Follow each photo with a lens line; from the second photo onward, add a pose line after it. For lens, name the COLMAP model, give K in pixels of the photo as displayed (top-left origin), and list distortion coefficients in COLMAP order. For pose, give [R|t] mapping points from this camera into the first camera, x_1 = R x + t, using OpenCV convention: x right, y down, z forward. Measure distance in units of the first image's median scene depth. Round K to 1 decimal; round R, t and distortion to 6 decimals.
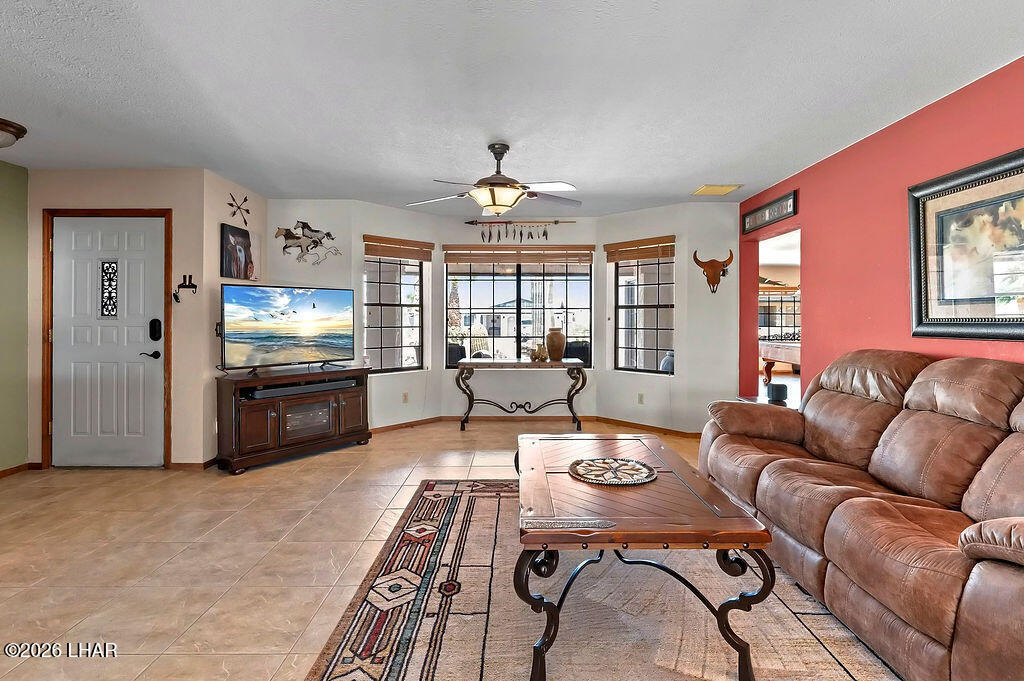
lens RADIAL K [[502.9, 0, 519.5], [0, 502.9, 317.6], [0, 0, 1]] dist [-0.003341, -0.001702]
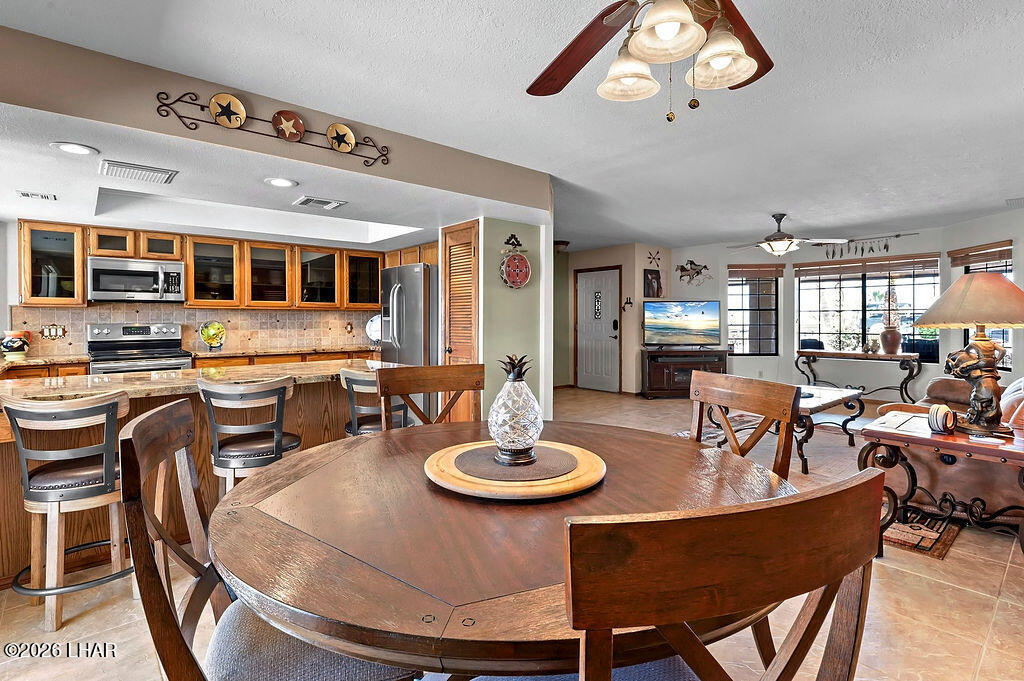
lens RADIAL K [[499.0, 0, 517.1], [0, 499.0, 323.6], [0, 0, 1]] dist [-0.003937, -0.002040]
pose [[0.653676, 0.002284, -0.756771, 0.496859], [0.004135, 0.999970, 0.006590, 0.003278], [0.756763, -0.007437, 0.653647, -0.569288]]
